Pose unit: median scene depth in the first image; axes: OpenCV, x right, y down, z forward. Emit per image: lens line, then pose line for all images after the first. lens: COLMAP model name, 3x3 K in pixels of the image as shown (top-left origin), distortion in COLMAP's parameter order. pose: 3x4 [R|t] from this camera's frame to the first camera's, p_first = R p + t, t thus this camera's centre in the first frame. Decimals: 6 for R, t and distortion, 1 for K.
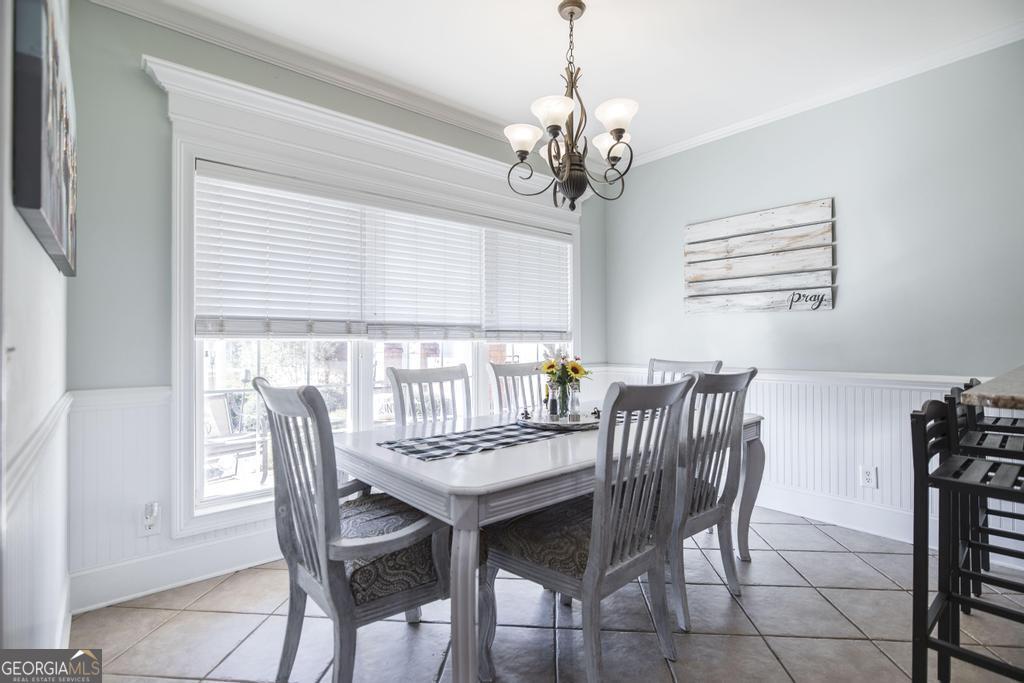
lens RADIAL K [[483.6, 0, 514.7], [0, 483.6, 339.3], [0, 0, 1]] dist [-0.007518, 0.000499]
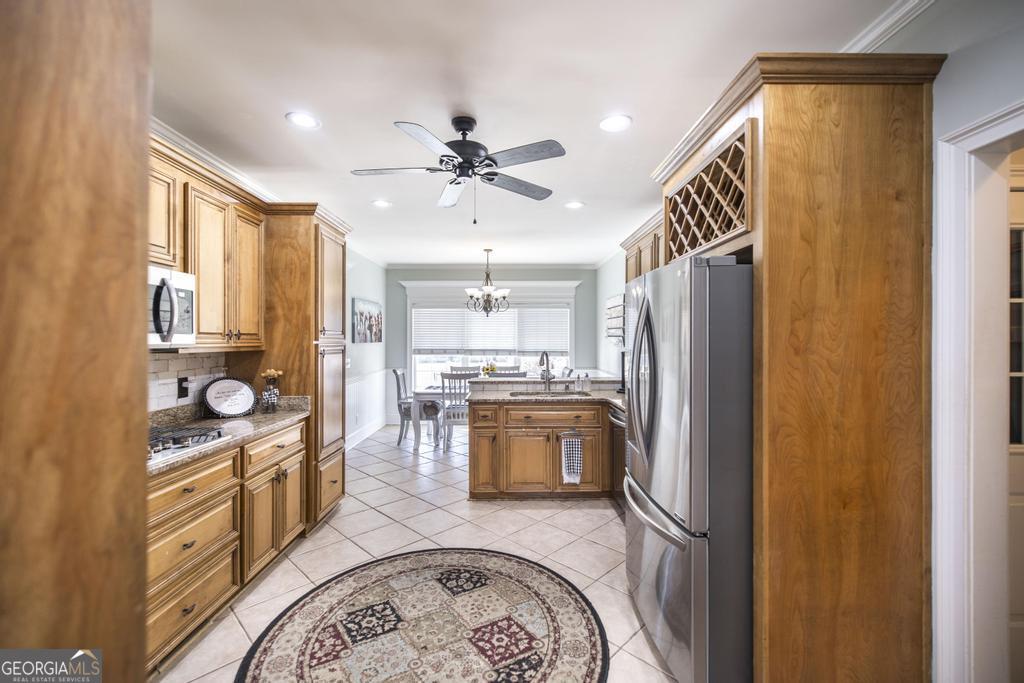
lens RADIAL K [[432.1, 0, 514.9], [0, 432.1, 340.8], [0, 0, 1]] dist [-0.002764, 0.000112]
pose [[0.770714, 0.005012, -0.637161, 1.614977], [-0.001719, 0.999982, 0.005787, -0.106866], [0.637179, -0.003365, 0.770709, -0.801660]]
